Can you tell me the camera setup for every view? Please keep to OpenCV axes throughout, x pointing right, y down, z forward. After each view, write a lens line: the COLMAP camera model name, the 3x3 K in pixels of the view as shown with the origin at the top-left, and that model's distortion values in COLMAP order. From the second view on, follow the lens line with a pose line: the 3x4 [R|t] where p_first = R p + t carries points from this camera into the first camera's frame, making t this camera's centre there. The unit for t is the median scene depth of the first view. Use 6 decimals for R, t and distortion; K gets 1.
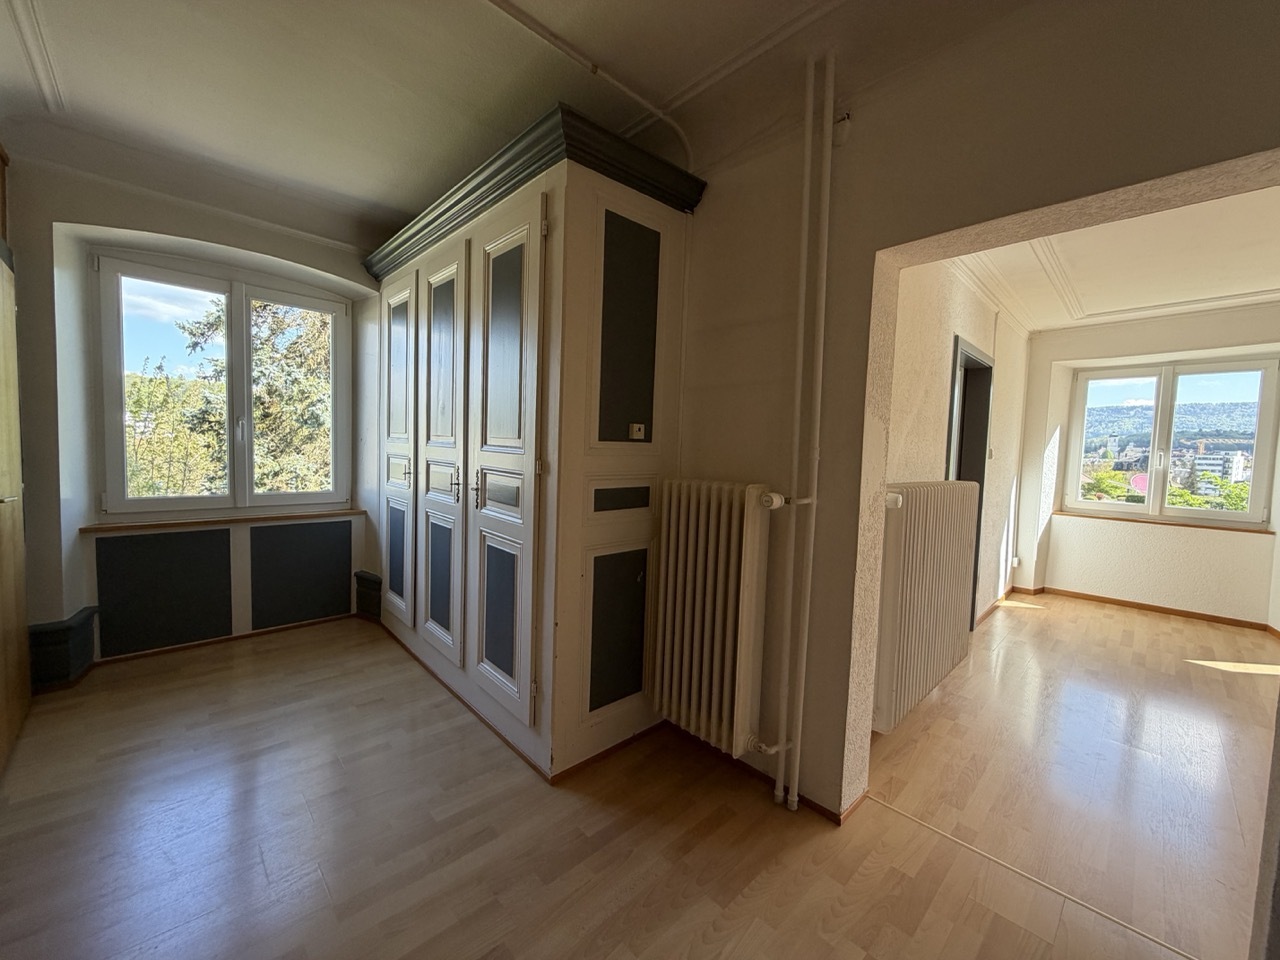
lens RADIAL K [[507.1, 0, 639.5], [0, 507.1, 480.7], [0, 0, 1]] dist [-0.000747, 0.000126]
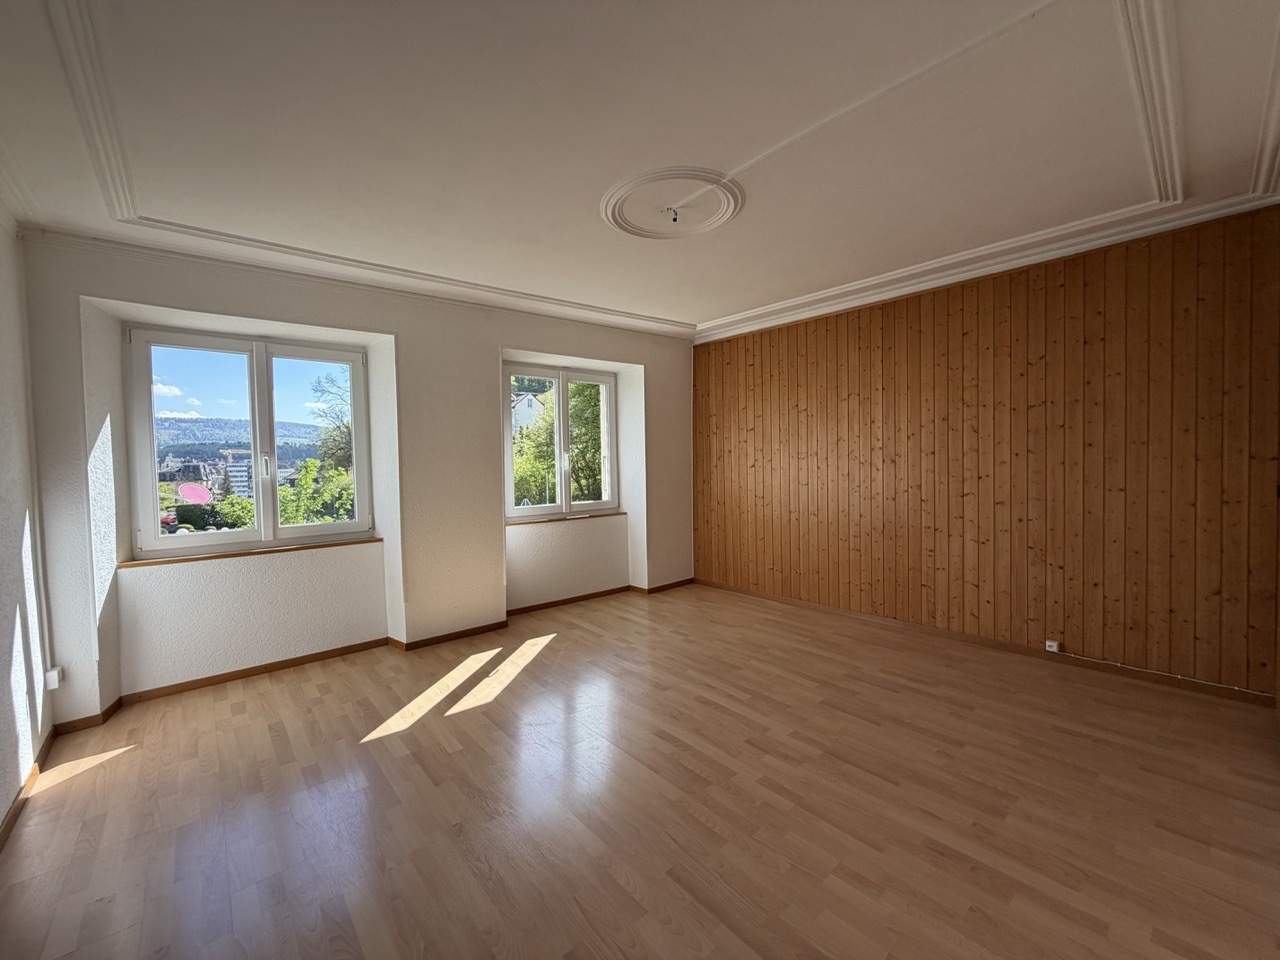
lens RADIAL K [[507.1, 0, 639.5], [0, 507.1, 480.7], [0, 0, 1]] dist [-0.000747, 0.000126]
pose [[0.055213, -0.064711, 0.996375, 0.283853], [0.085880, 0.994507, 0.059831, -0.016876], [-0.994774, 0.082265, 0.060468, 0.372877]]
